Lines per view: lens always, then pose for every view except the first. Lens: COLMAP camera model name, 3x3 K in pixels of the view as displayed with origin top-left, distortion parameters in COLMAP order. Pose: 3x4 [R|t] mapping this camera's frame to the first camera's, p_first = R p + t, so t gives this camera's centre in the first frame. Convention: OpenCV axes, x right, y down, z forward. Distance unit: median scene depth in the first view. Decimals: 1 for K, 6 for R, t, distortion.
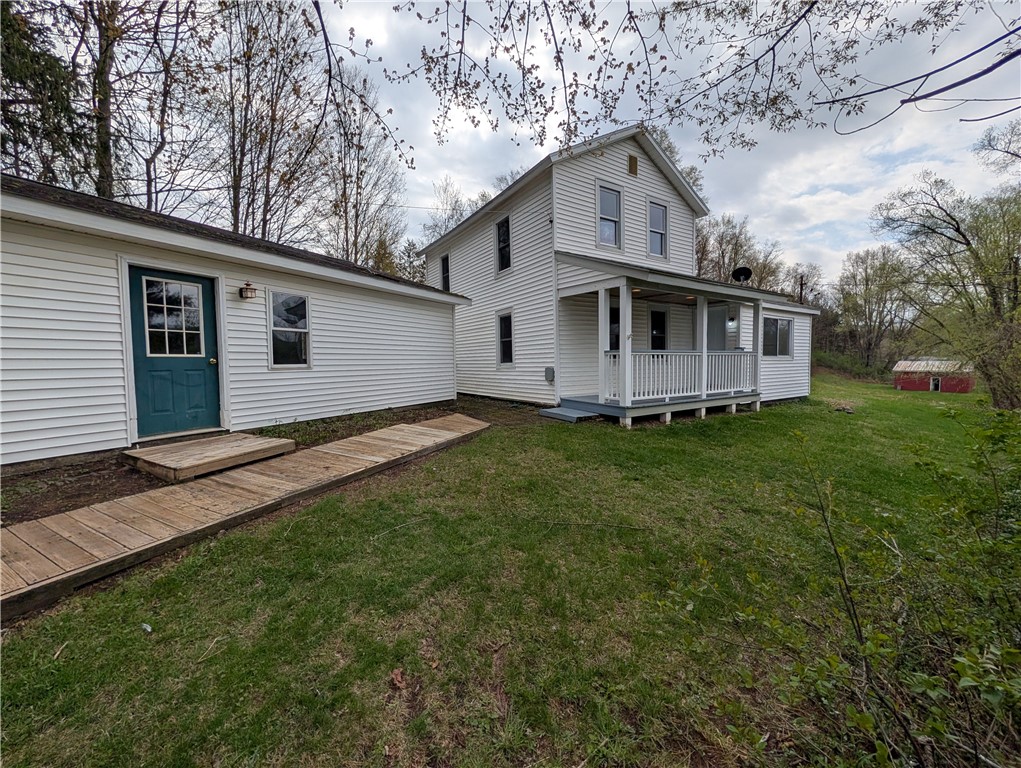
lens RADIAL K [[397.9, 0, 507.5], [0, 397.9, 382.7], [0, 0, 1]] dist [0.001825, 0.000576]
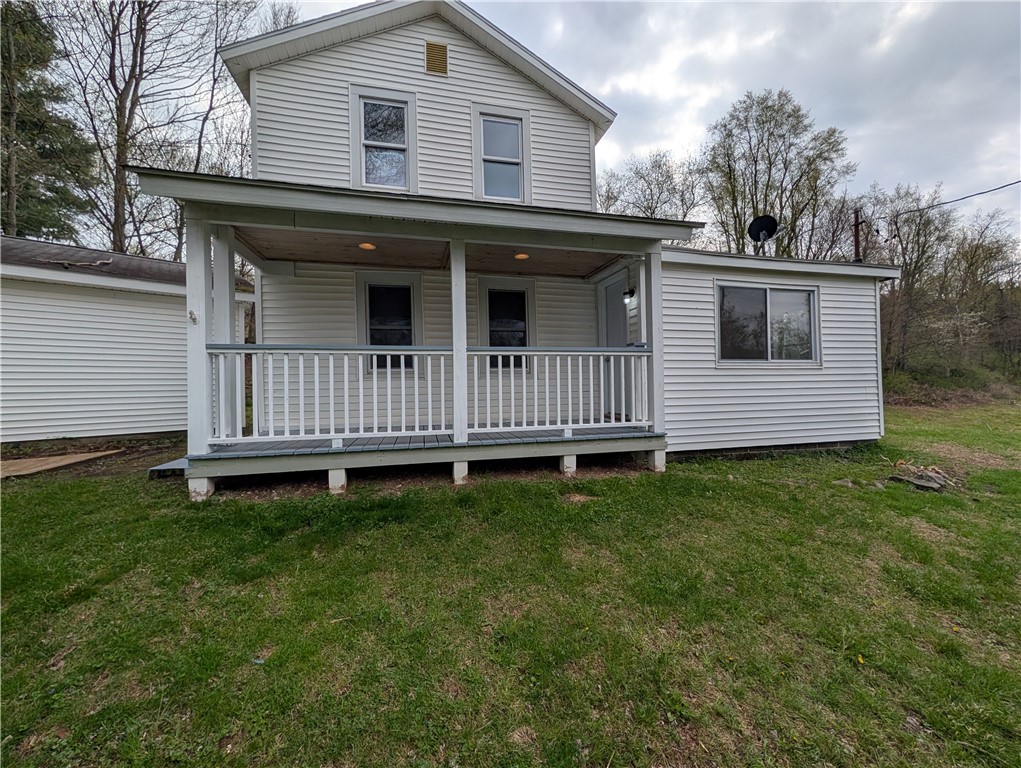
lens RADIAL K [[394.9, 0, 511.0], [0, 394.9, 363.6], [0, 0, 1]] dist [-0.001859, -0.000016]
pose [[0.948319, -0.001684, -0.317315, 0.565165], [-0.022972, 0.996998, -0.073944, -0.018734], [0.316487, 0.077412, 0.945433, 0.440302]]
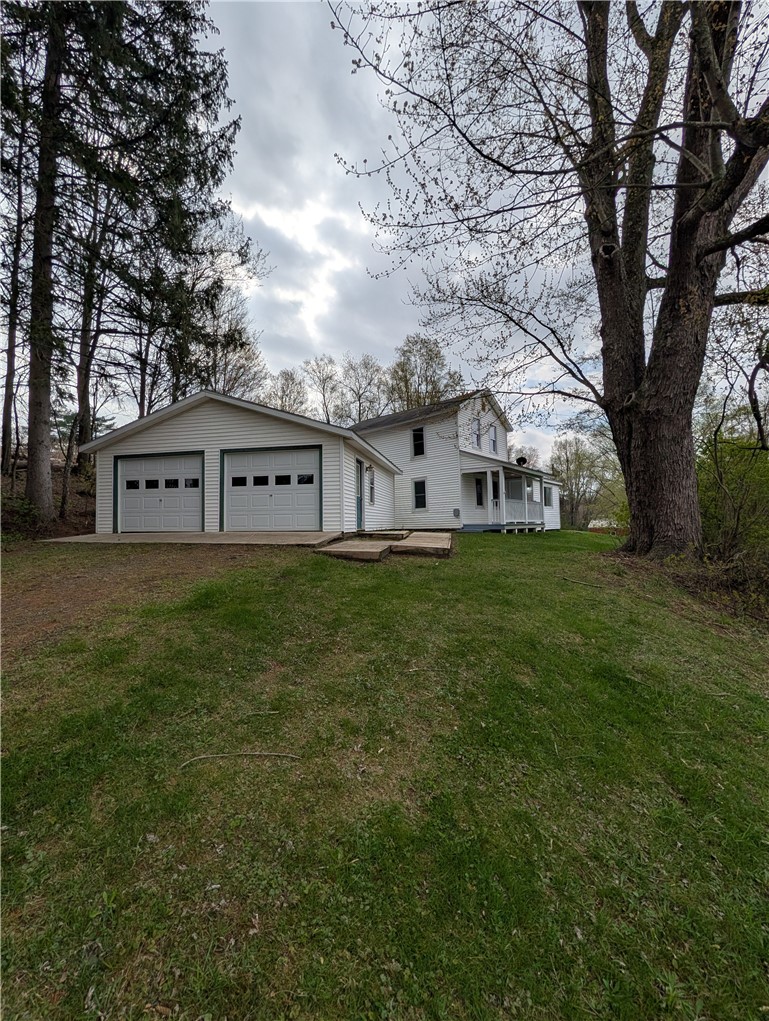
lens RADIAL K [[397.9, 0, 384.5], [0, 397.9, 510.5], [0, 0, 1]] dist [0.001825, 0.000576]
pose [[0.954535, 0.004653, 0.298063, -0.685857], [0.022867, 0.995789, -0.088775, 0.113383], [-0.297221, 0.091554, 0.950409, -0.622691]]
